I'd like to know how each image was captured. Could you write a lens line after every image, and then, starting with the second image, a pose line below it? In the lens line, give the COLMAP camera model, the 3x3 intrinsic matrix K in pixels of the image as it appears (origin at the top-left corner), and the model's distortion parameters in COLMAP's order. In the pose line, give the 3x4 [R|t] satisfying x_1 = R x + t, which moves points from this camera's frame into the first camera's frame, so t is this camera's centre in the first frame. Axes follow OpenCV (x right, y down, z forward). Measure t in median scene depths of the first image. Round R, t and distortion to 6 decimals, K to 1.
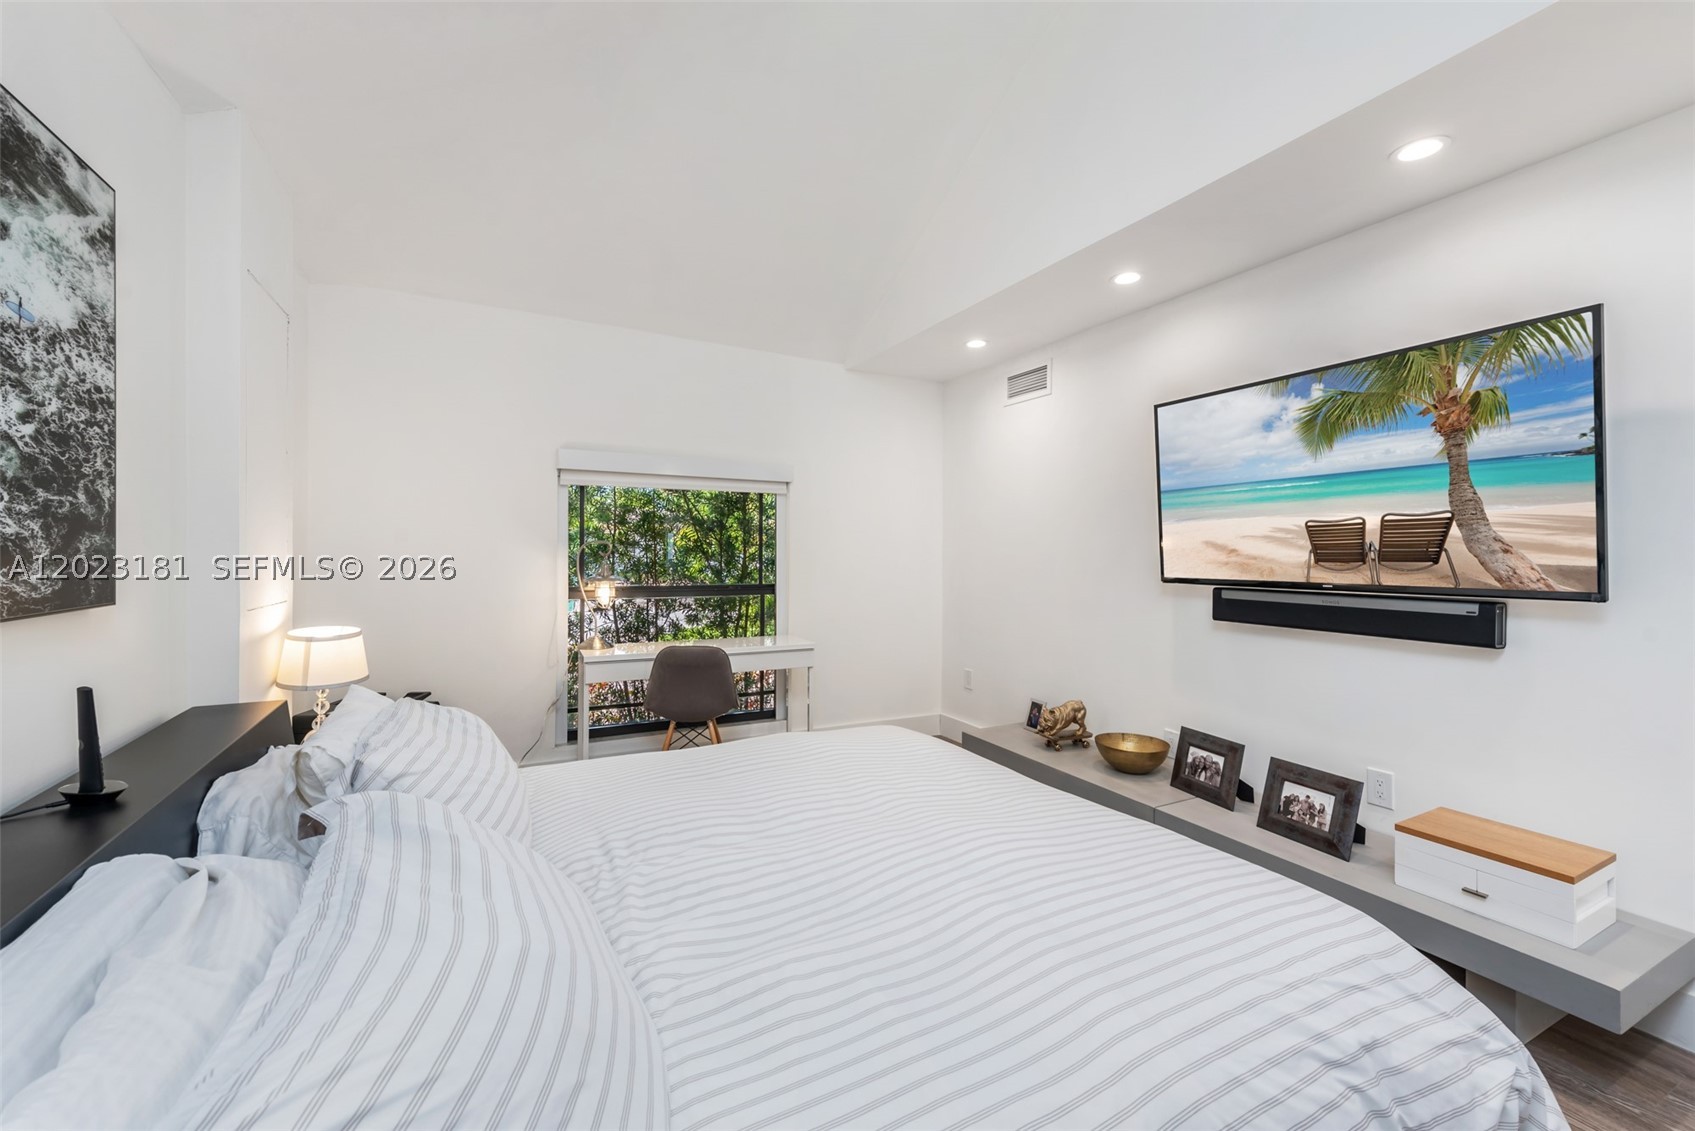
lens RADIAL K [[677.9, 0, 847.5], [0, 677.9, 565.5], [0, 0, 1]] dist [0.013985, -0.003871]
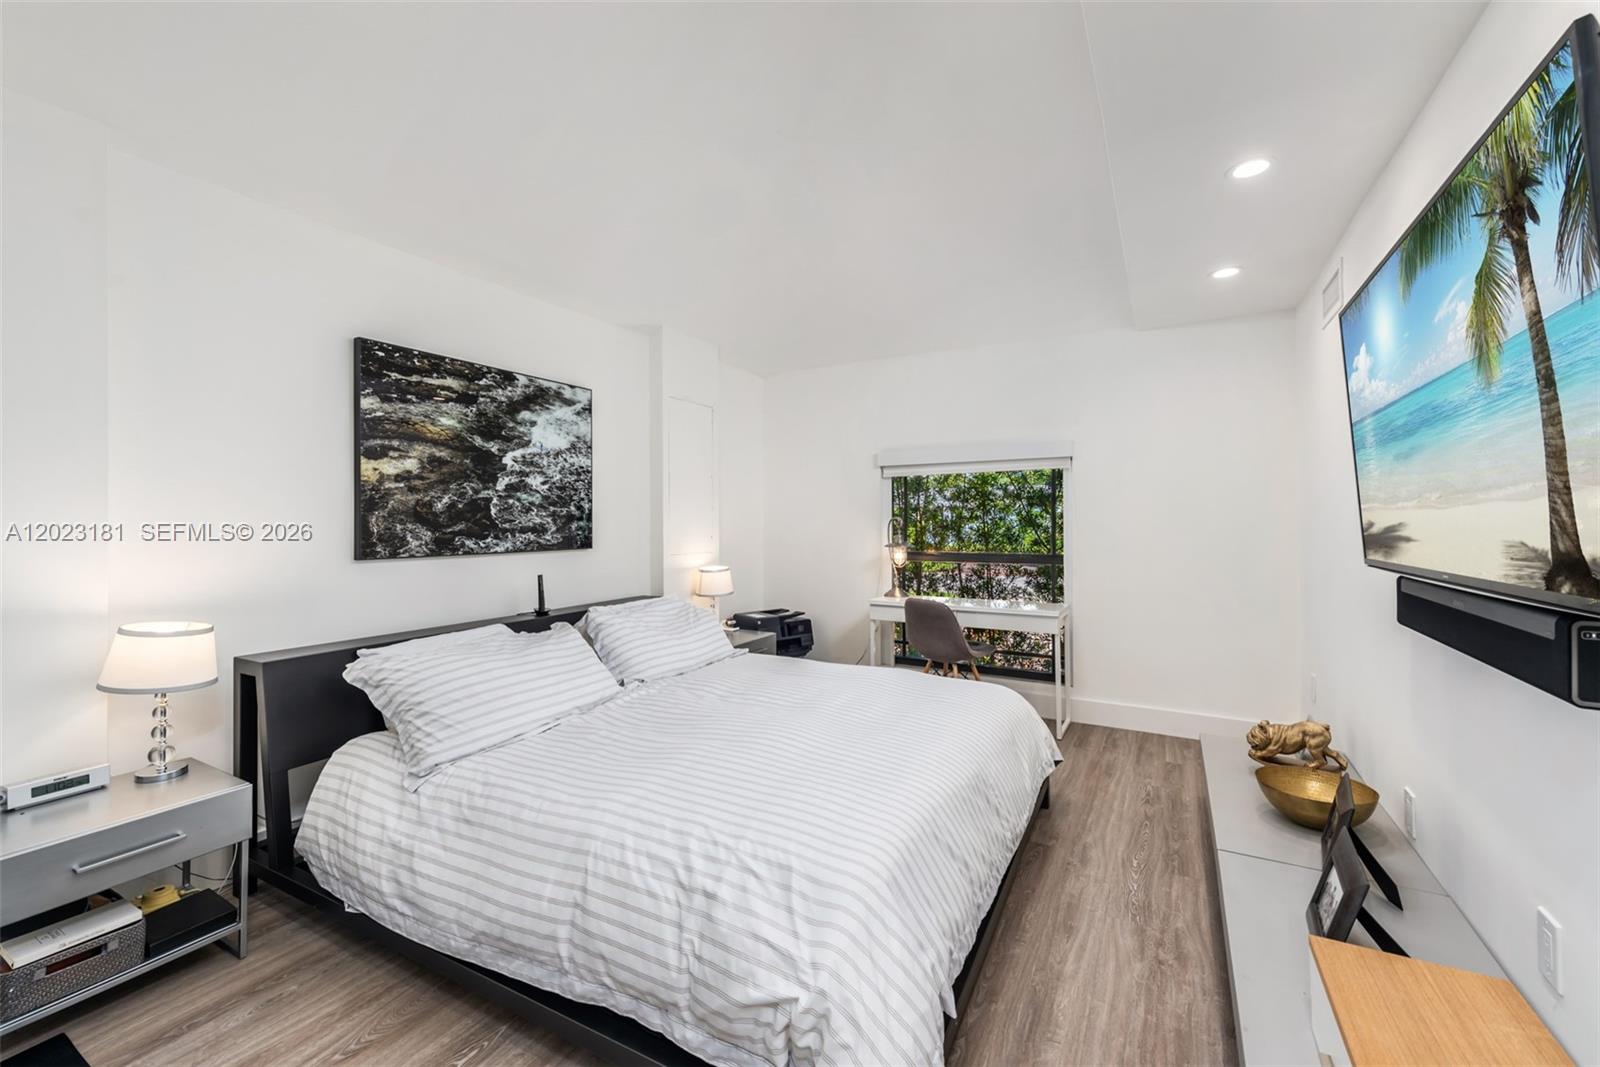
lens RADIAL K [[639.9, 0, 800.0], [0, 639.9, 533.5], [0, 0, 1]] dist [0.013985, -0.003871]
pose [[0.545450, 0.004409, -0.838132, 1.555354], [-0.008754, 0.999962, -0.000437, -0.005542], [0.838098, 0.007576, 0.545467, 0.372041]]
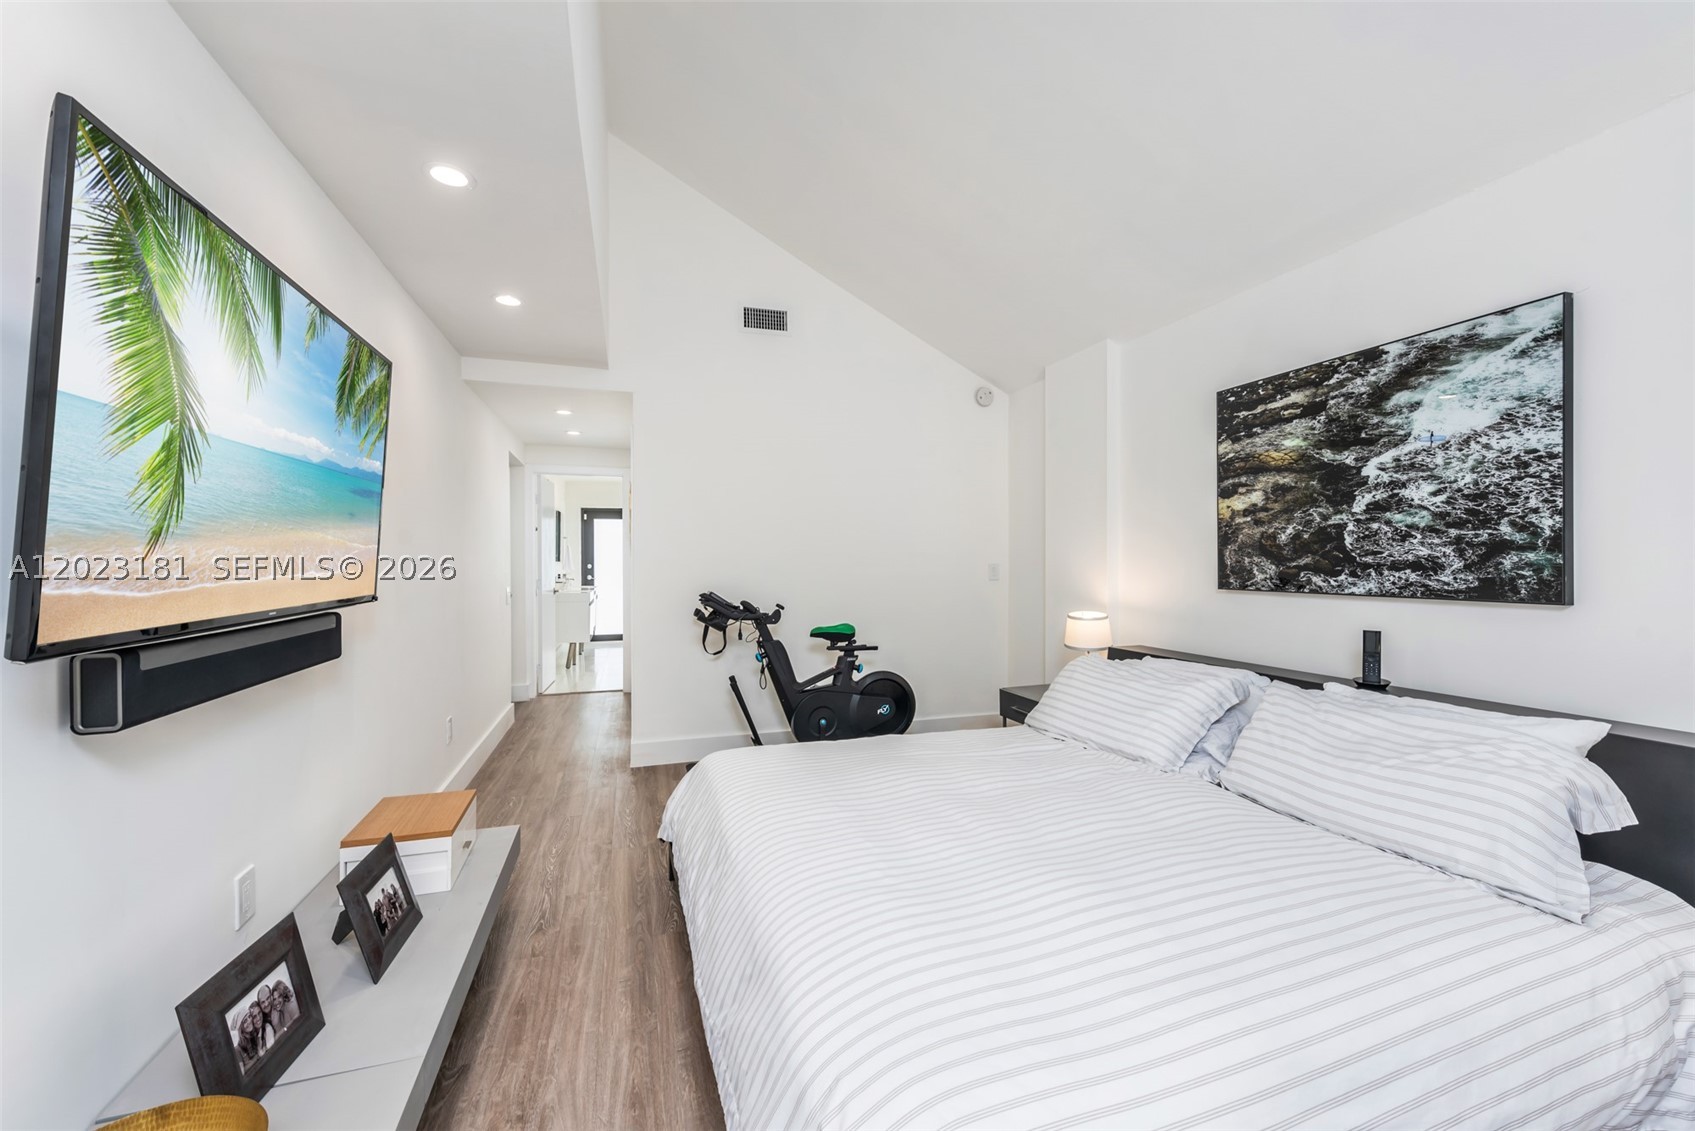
lens RADIAL K [[677.9, 0, 847.5], [0, 677.9, 565.5], [0, 0, 1]] dist [0.013985, -0.003871]
pose [[-0.986936, -0.003983, 0.161062, 0.089197], [0.001103, 0.999504, 0.031478, -0.069014], [-0.161108, 0.031244, -0.986442, 2.799312]]
